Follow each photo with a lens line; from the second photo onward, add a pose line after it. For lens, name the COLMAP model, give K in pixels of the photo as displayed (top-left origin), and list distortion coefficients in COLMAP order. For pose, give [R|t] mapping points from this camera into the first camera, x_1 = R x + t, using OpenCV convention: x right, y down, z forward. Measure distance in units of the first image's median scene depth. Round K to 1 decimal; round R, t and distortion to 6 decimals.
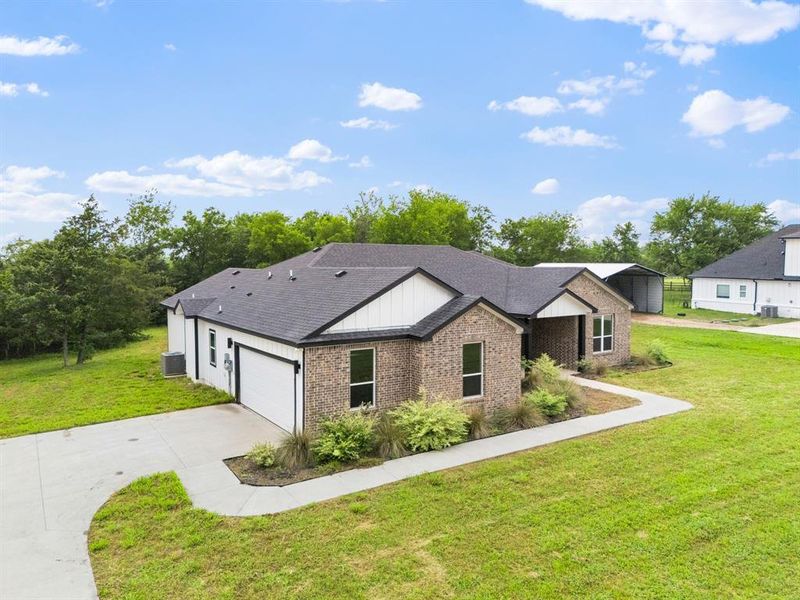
lens RADIAL K [[506.2, 0, 400.0], [0, 506.2, 300.0], [0, 0, 1]] dist [0.025290, -0.001865]
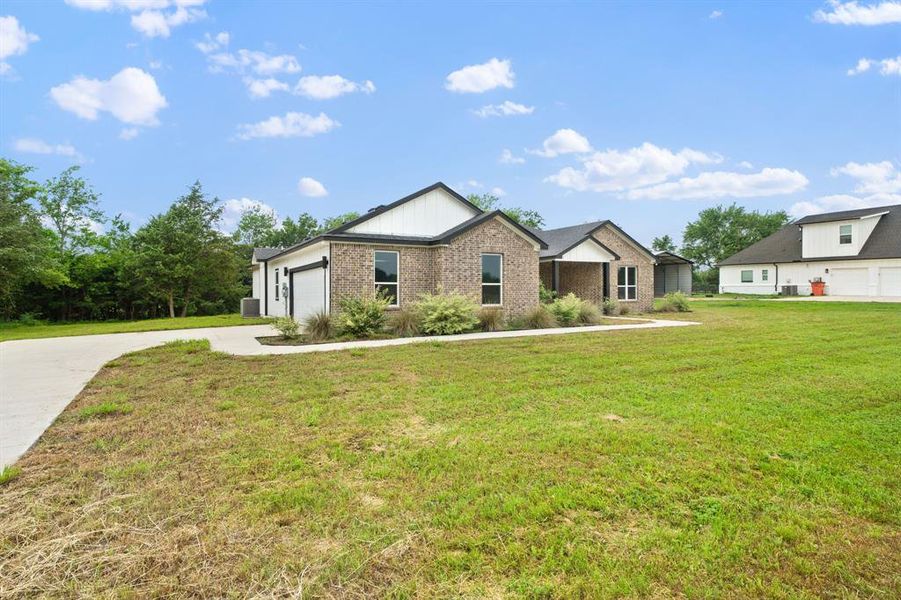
lens RADIAL K [[423.3, 0, 442.6], [0, 423.3, 295.9], [0, 0, 1]] dist [-0.000174, 0.000284]
pose [[0.997300, 0.000541, -0.073434, 0.066799], [-0.003986, 0.998897, -0.046785, 0.137740], [0.073327, 0.046952, 0.996202, 0.055814]]
